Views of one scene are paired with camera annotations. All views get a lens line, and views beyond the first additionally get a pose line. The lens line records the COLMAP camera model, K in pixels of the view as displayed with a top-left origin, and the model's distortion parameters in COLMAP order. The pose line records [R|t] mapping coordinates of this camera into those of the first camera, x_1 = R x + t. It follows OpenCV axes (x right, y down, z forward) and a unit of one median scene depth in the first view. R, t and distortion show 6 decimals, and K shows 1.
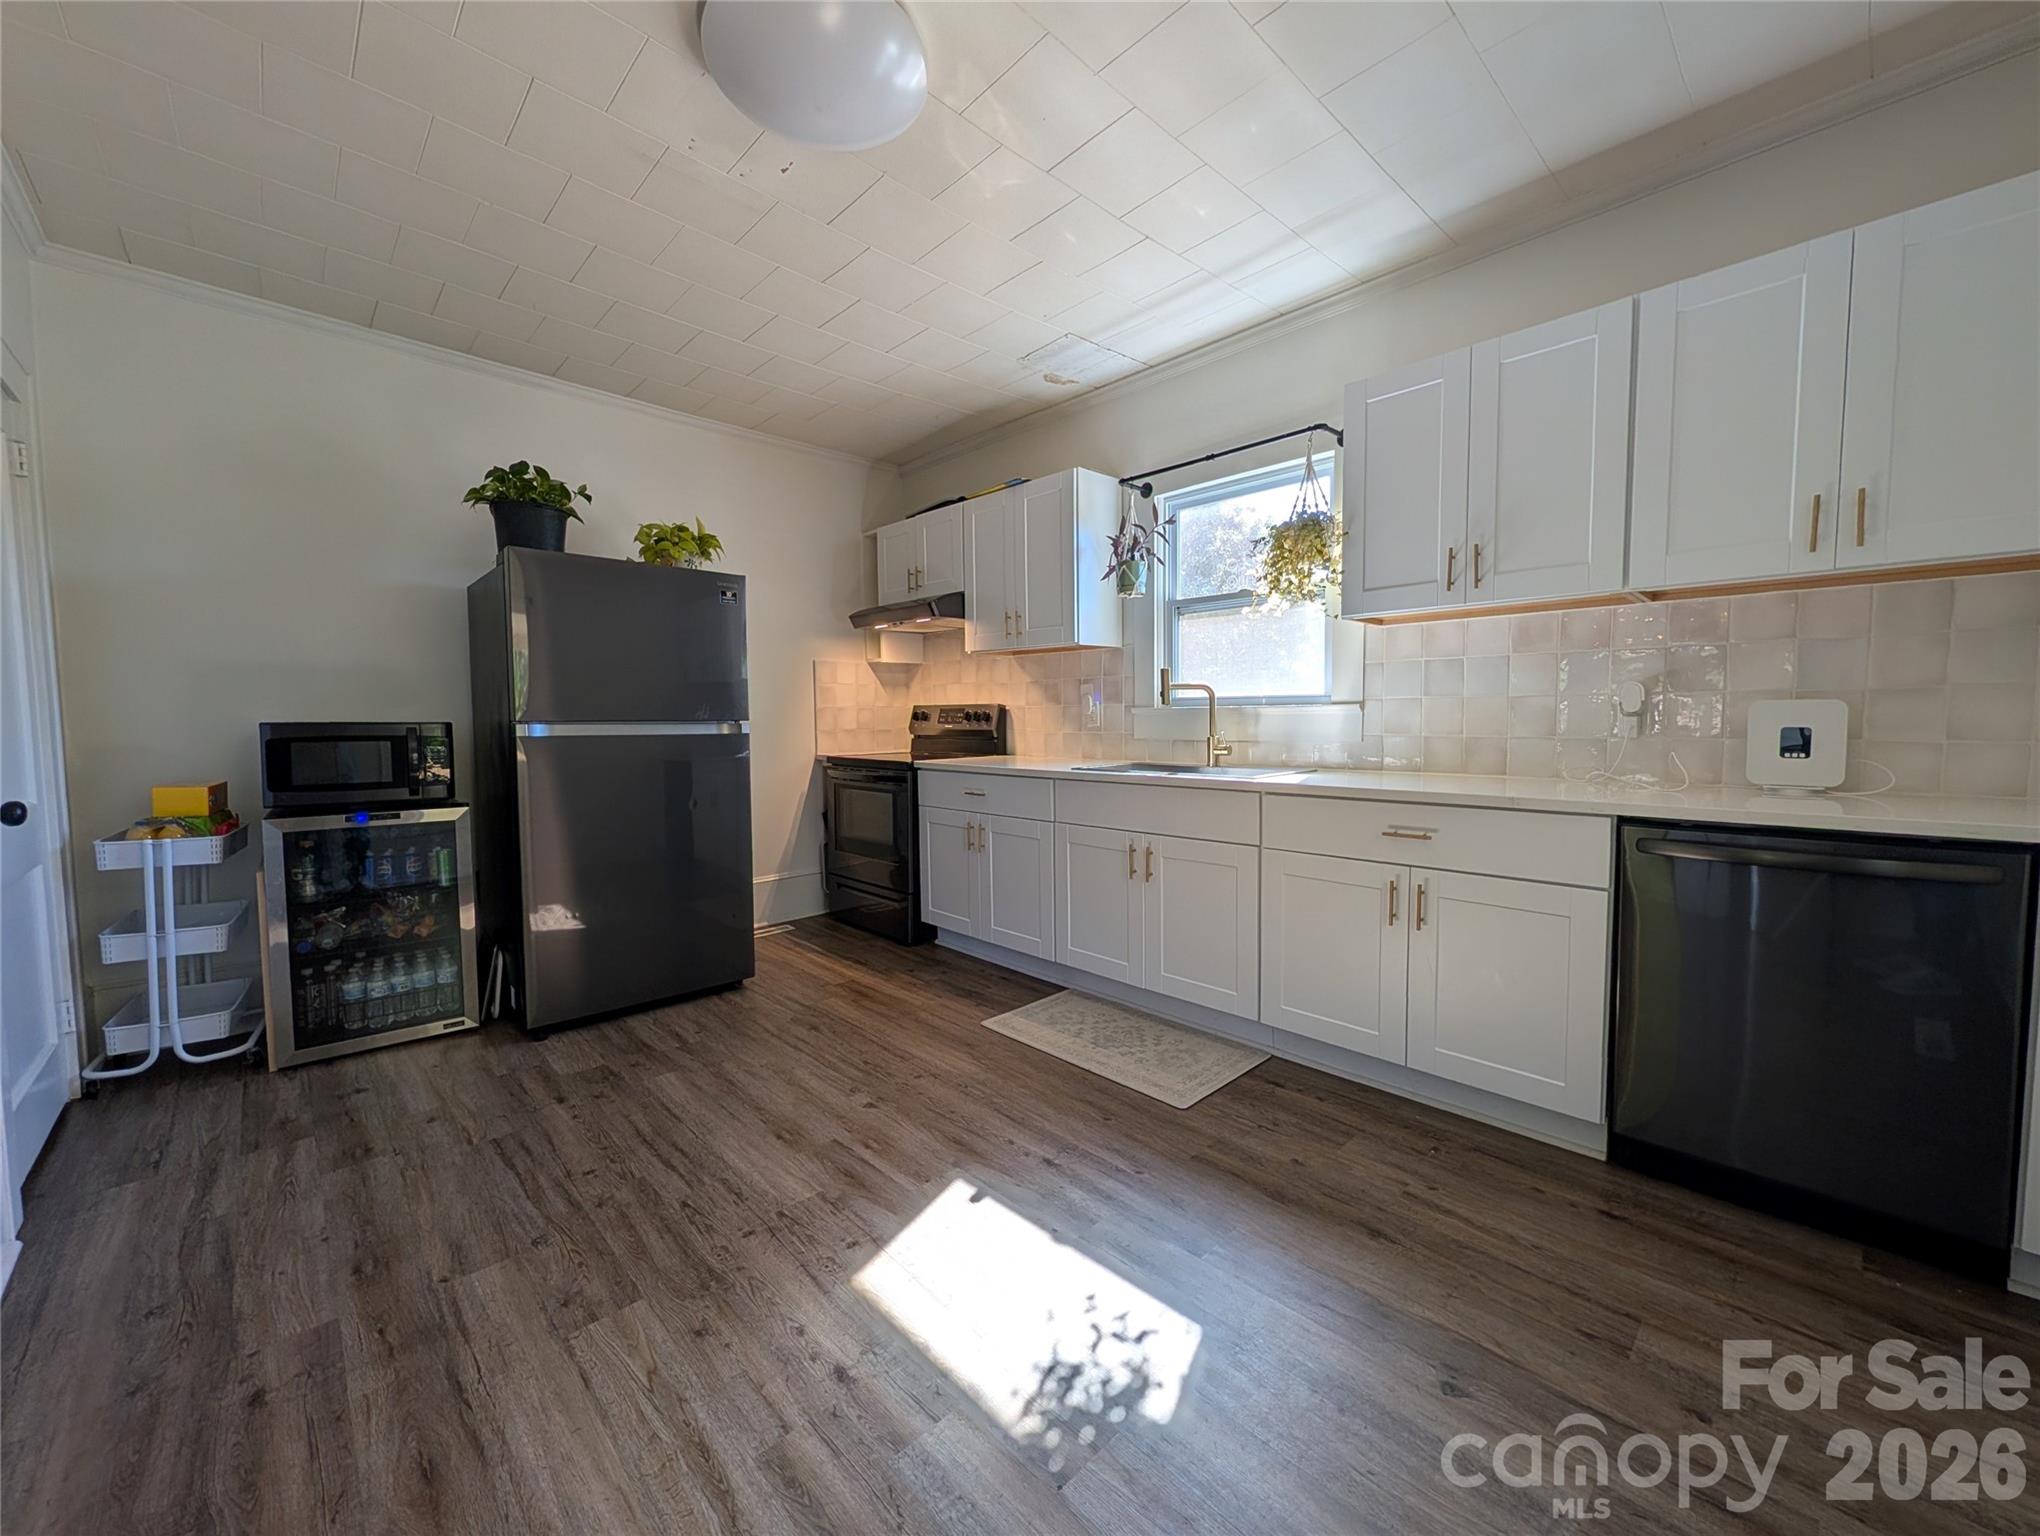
lens RADIAL K [[786.5, 0, 1021.1], [0, 786.5, 762.2], [0, 0, 1]] dist [-0.000745, 0.000535]
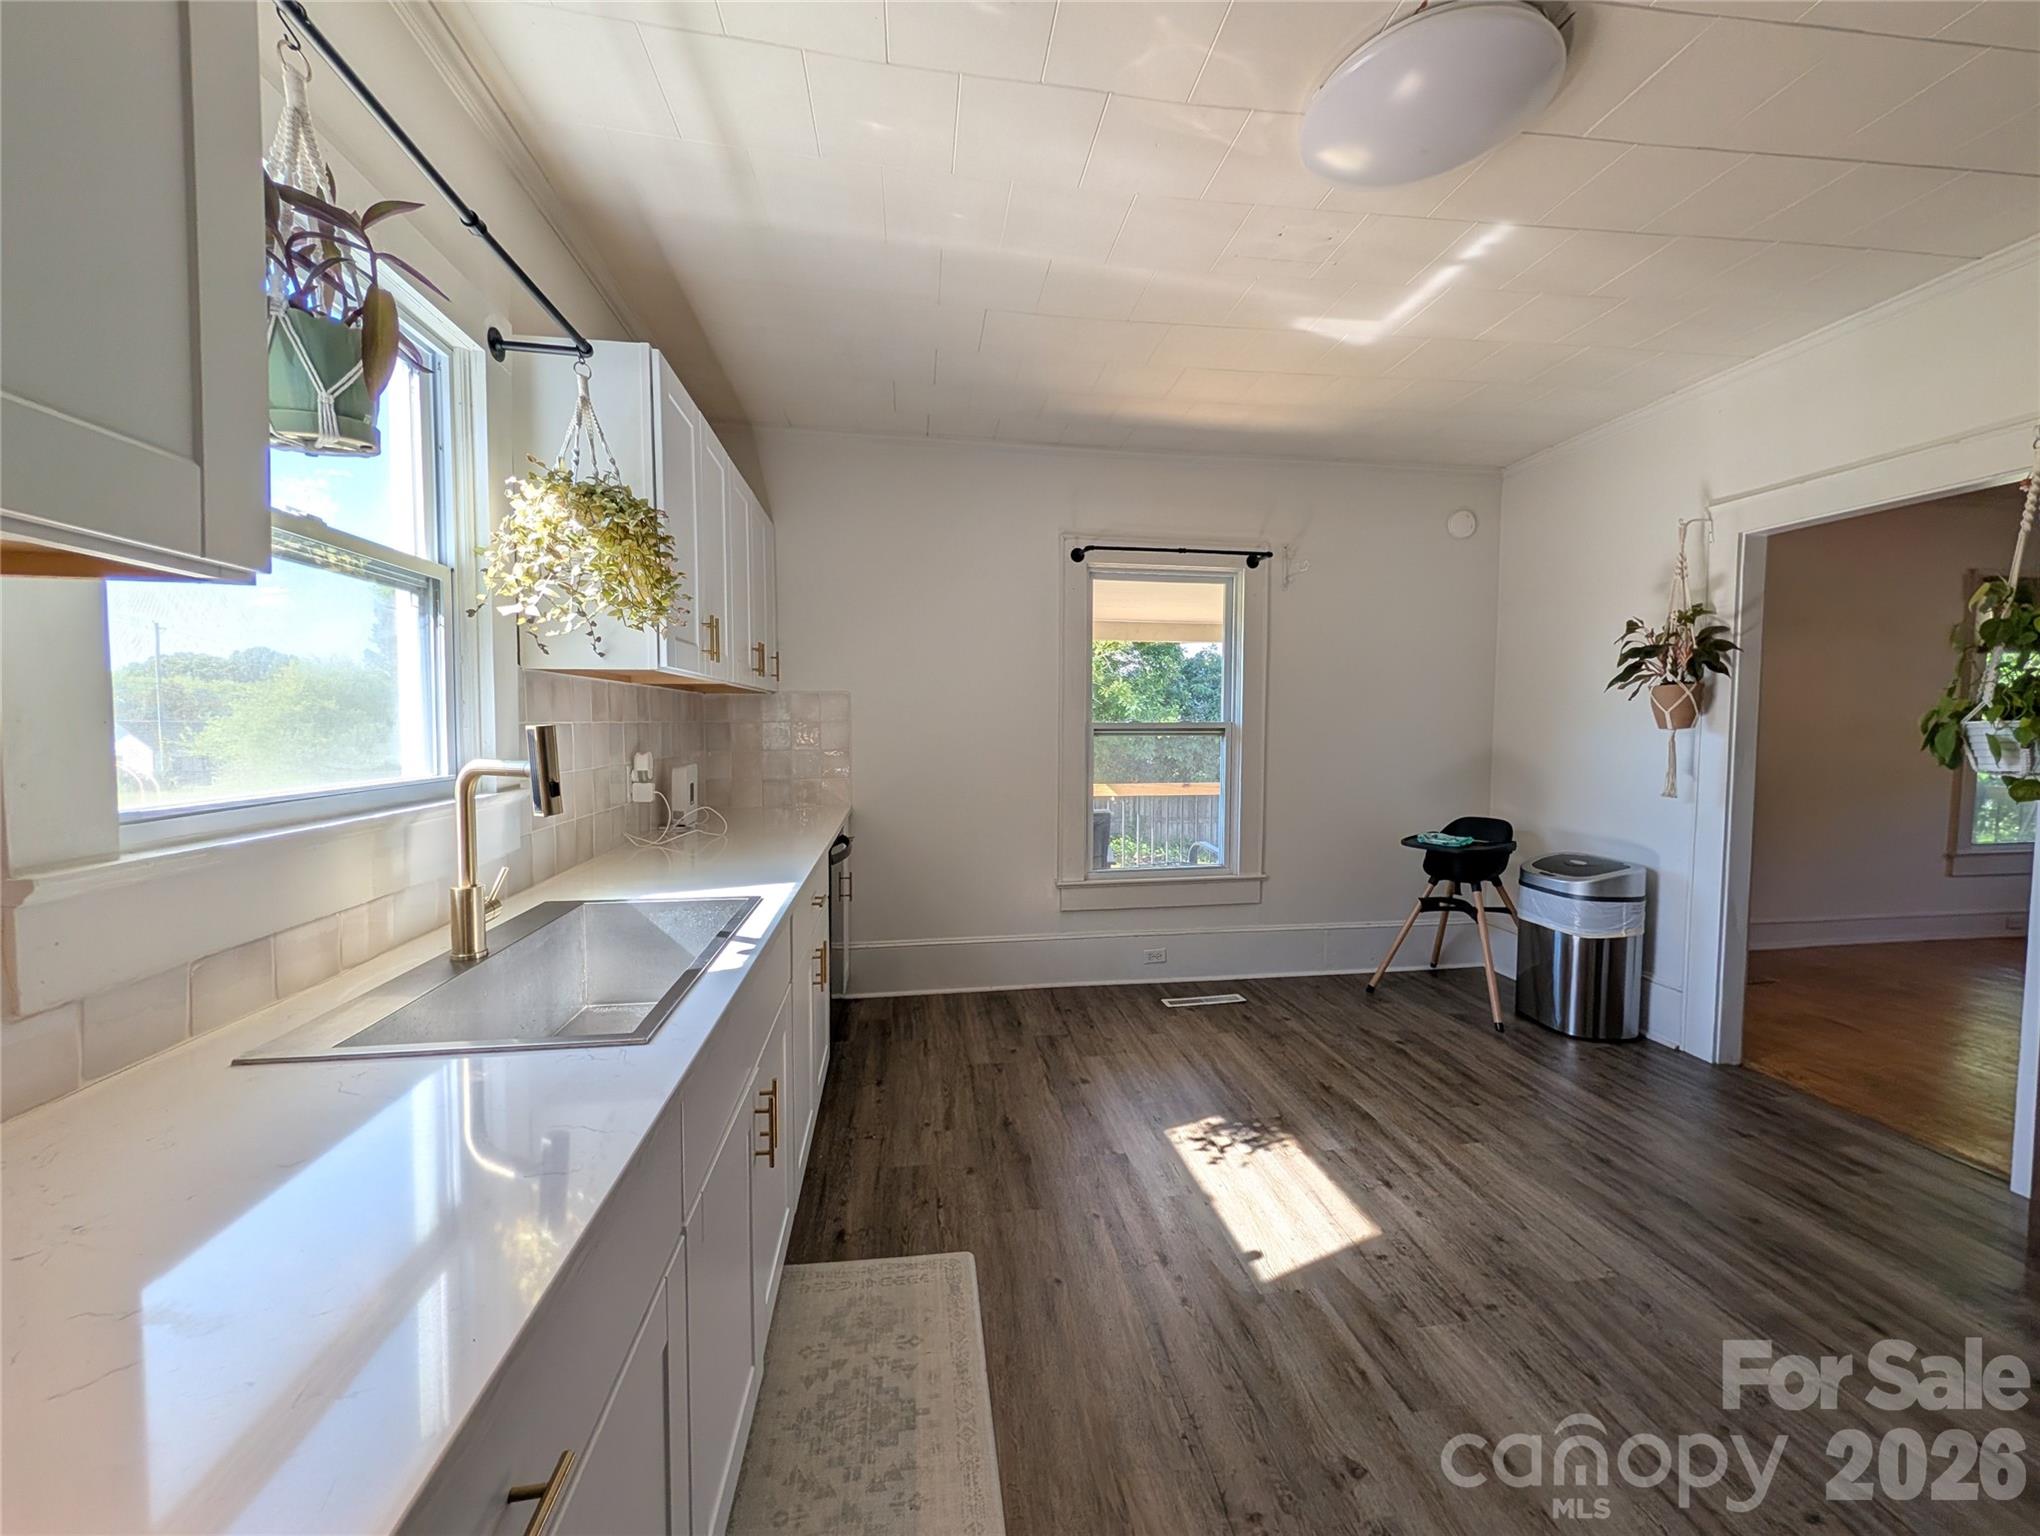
lens RADIAL K [[786.5, 0, 1021.1], [0, 786.5, 762.2], [0, 0, 1]] dist [-0.000745, 0.000535]
pose [[-0.810489, -0.020527, 0.585394, -0.239260], [0.042613, 0.994671, 0.093877, -0.125128], [-0.584202, 0.101031, -0.805295, 1.159783]]
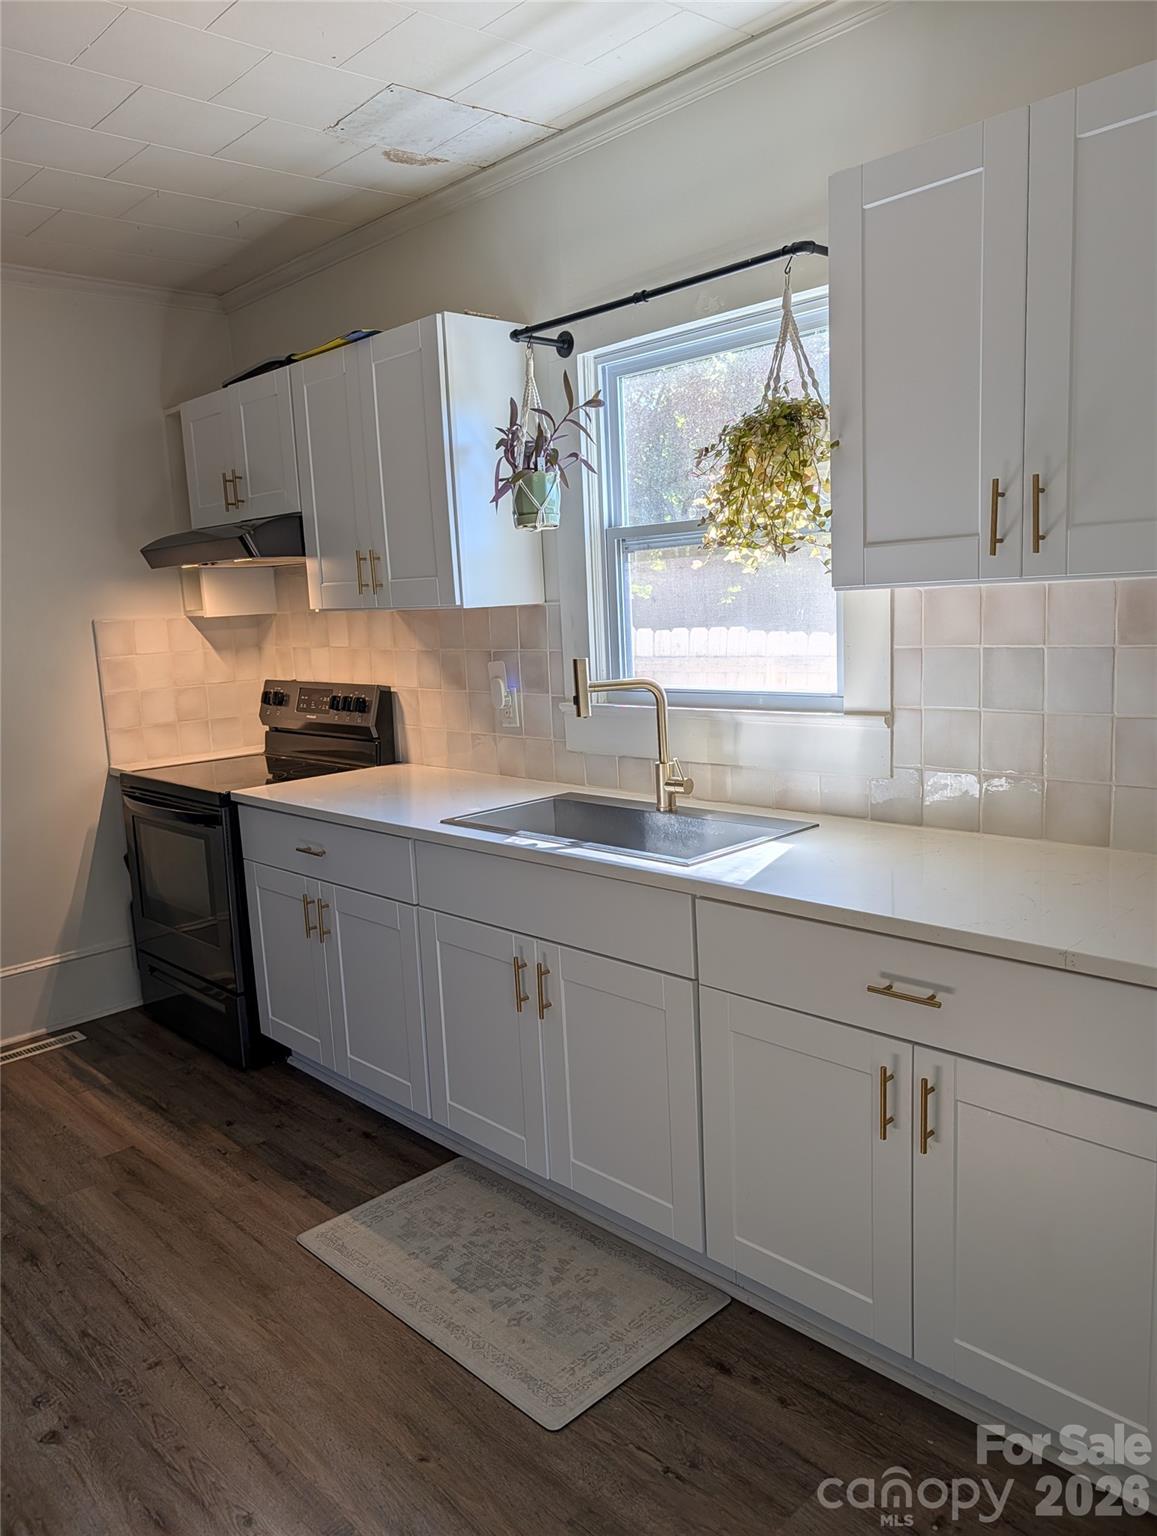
lens RADIAL K [[1107.5, 0, 573.5], [0, 1107.5, 773.4], [0, 0, 1]] dist [0.007067, -0.002674]
pose [[0.999366, -0.035458, -0.003174, 0.174646], [0.035599, 0.995051, 0.092768, -0.107608], [-0.000131, -0.092822, 0.995683, 0.133667]]
